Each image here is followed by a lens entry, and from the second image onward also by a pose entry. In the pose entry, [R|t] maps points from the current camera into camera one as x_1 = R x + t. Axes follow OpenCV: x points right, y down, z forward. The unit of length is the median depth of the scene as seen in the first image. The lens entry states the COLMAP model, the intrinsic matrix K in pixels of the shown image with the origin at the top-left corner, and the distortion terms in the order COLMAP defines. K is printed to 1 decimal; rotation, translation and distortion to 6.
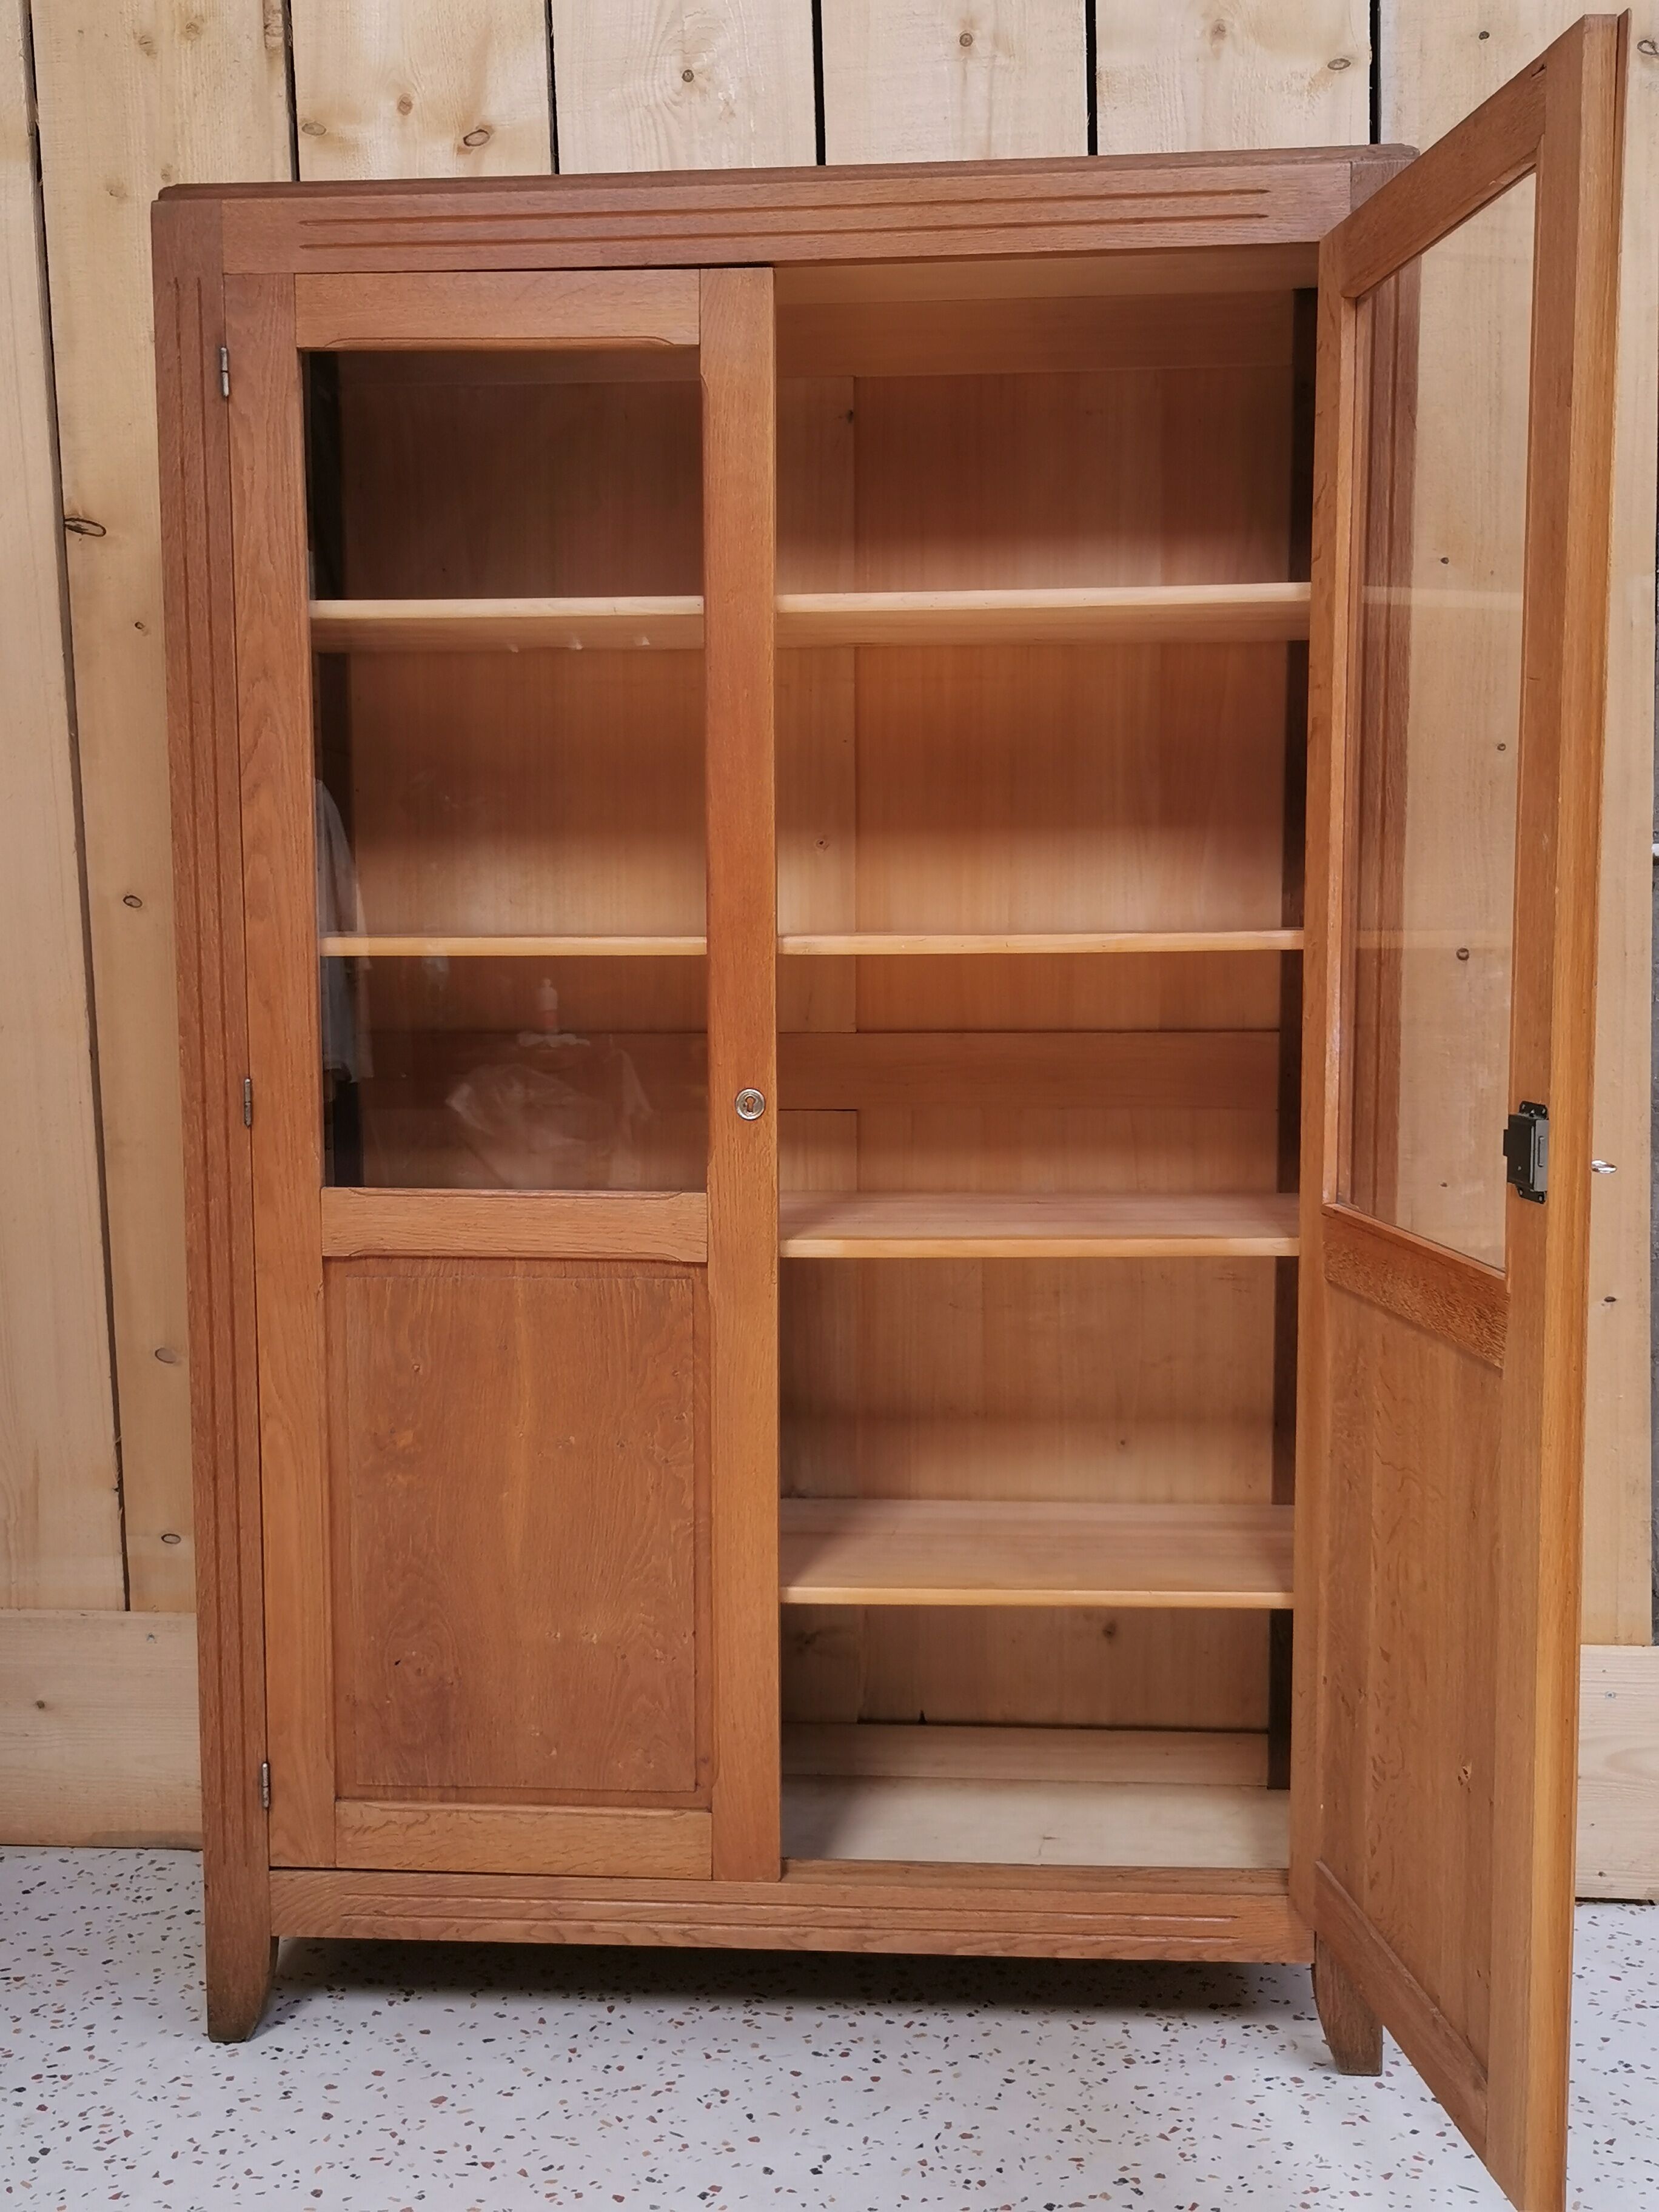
lens RADIAL K [[2176.2, 0, 831.2], [0, 2176.2, 1149.4], [0, 0, 1]] dist [0.102924, -0.130628]
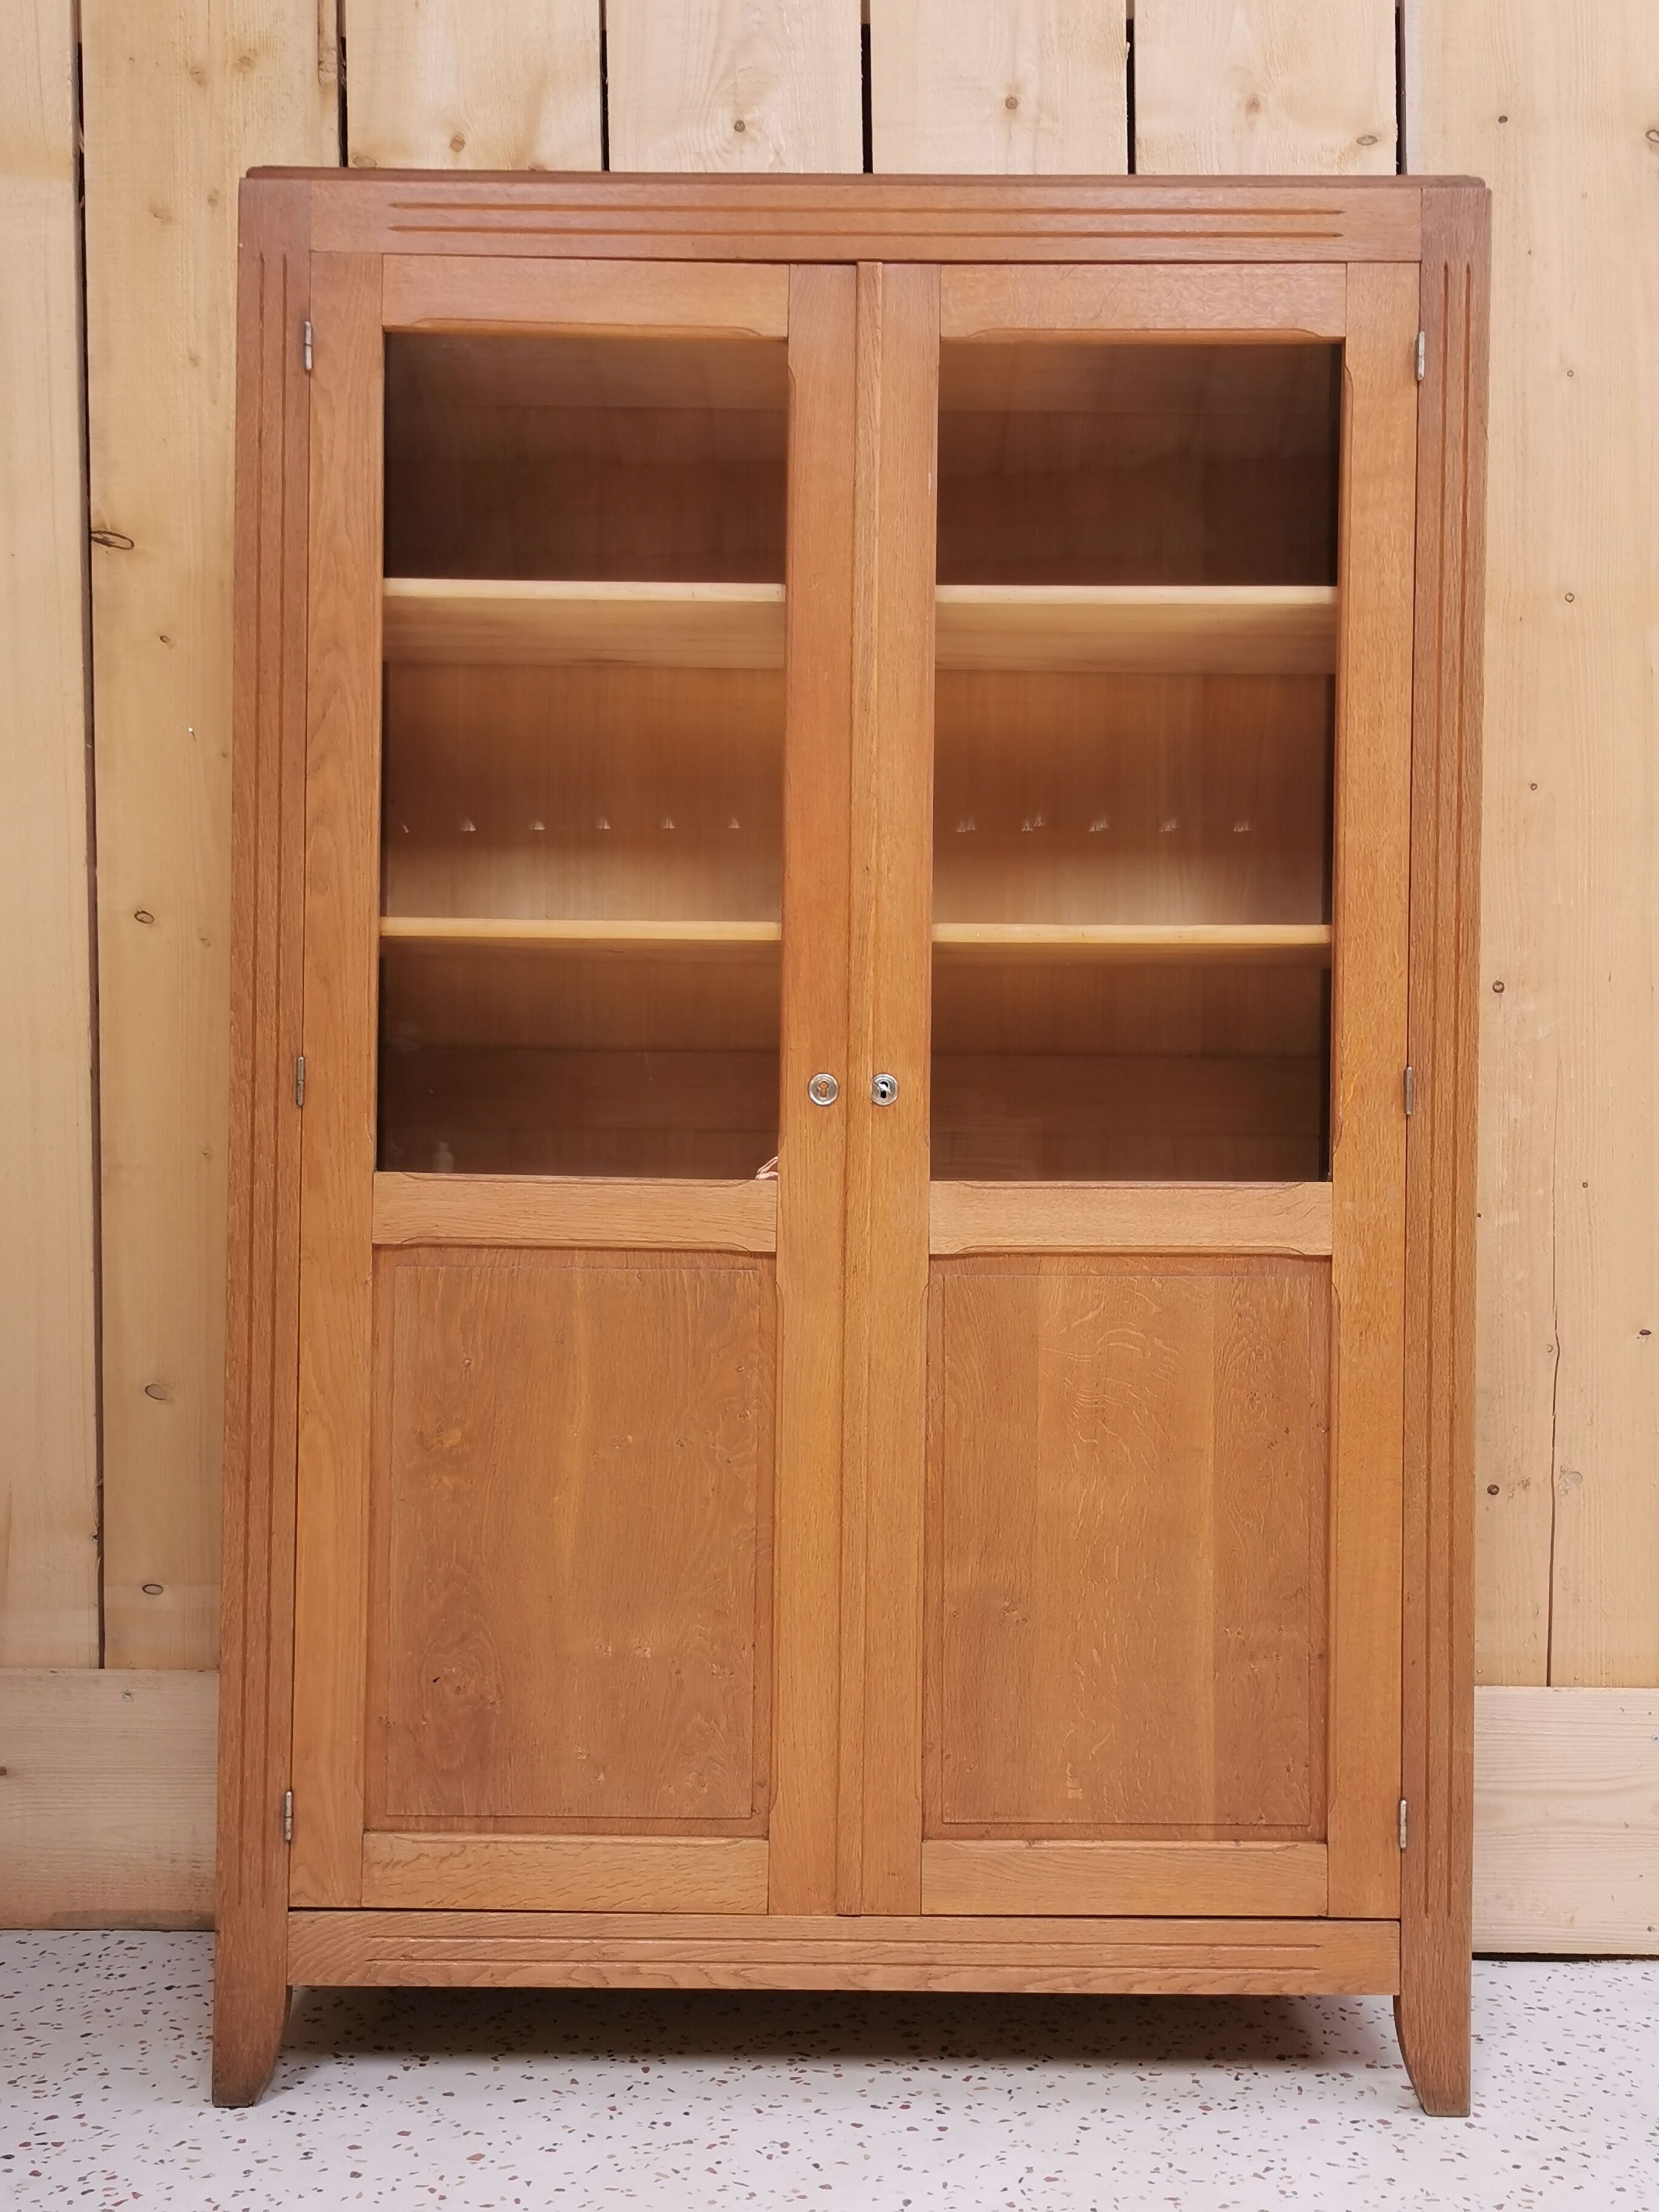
lens RADIAL K [[2176.2, 0, 831.2], [0, 2176.2, 1149.4], [0, 0, 1]] dist [0.102924, -0.130628]
pose [[0.997206, 0.015597, 0.073048, -0.101940], [-0.008206, 0.994913, -0.100401, 0.101490], [-0.074243, 0.099521, 0.992262, 0.030546]]
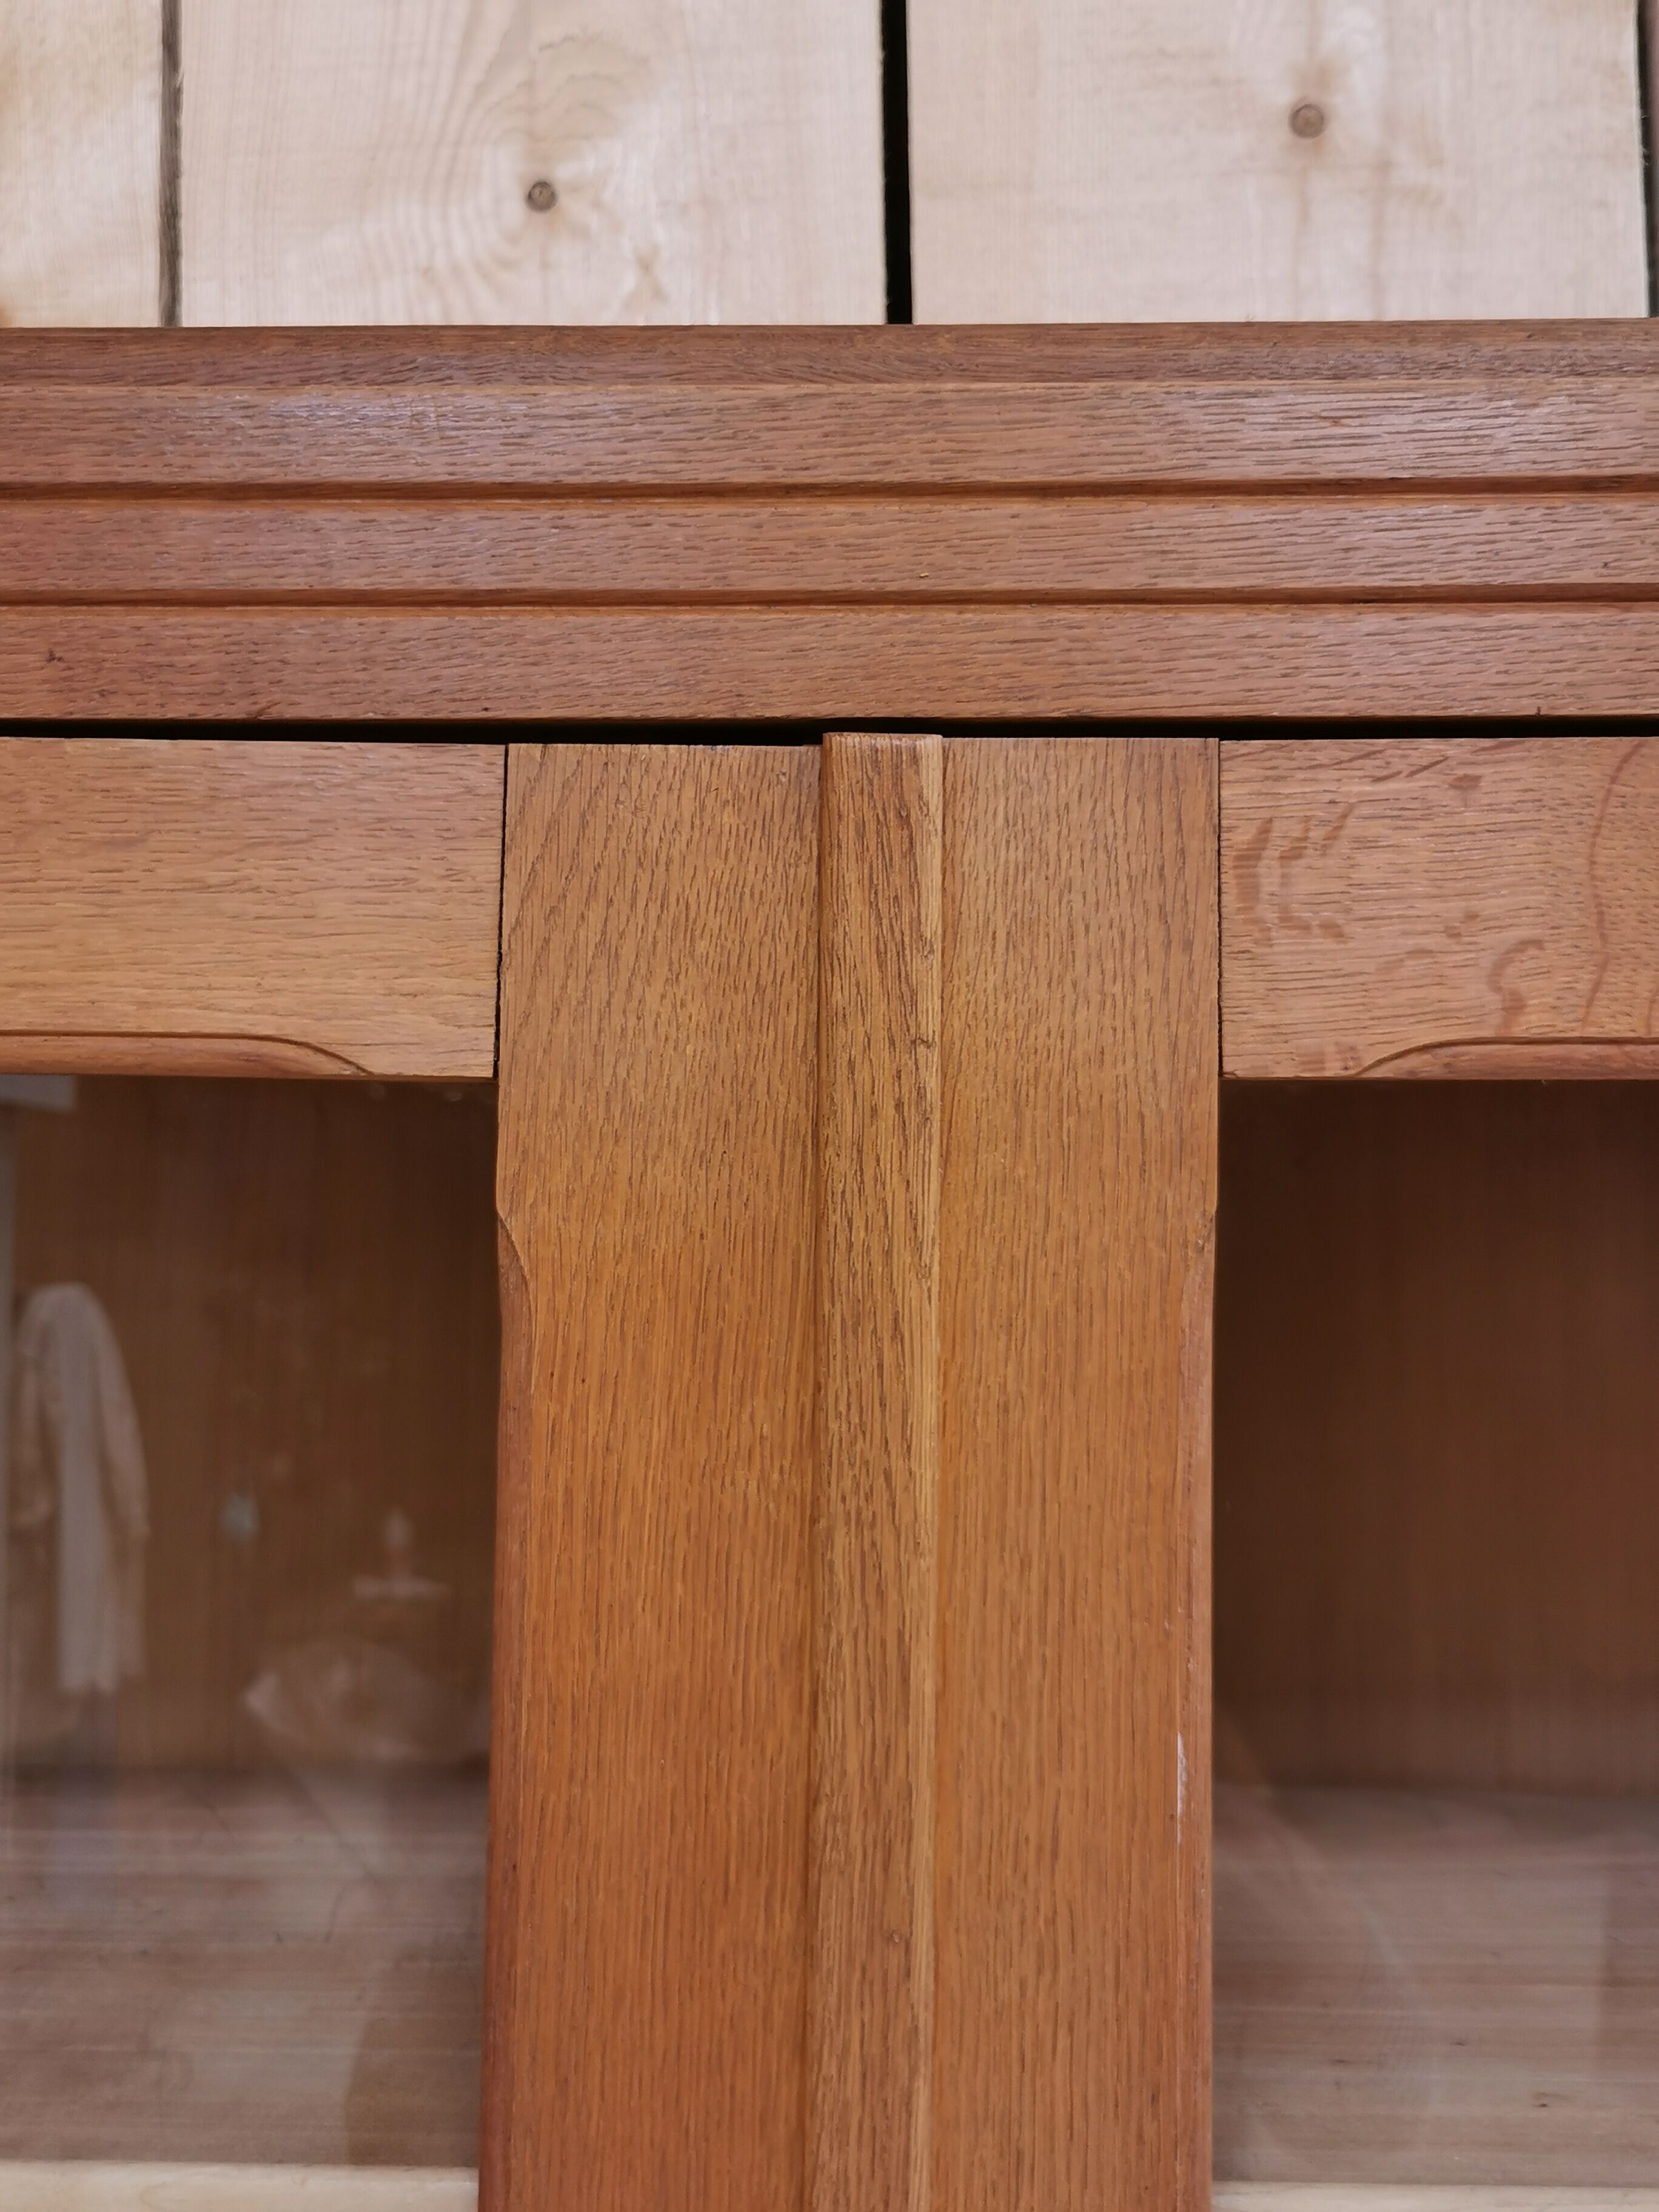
lens RADIAL K [[2182.2, 0, 828.0], [0, 2182.2, 1223.0], [0, 0, 1]] dist [0.008574, -0.002120]
pose [[0.998936, 0.015375, 0.043469, -0.034487], [-0.009924, 0.992365, -0.122936, -0.307968], [-0.045027, 0.122374, 0.991462, 0.747029]]
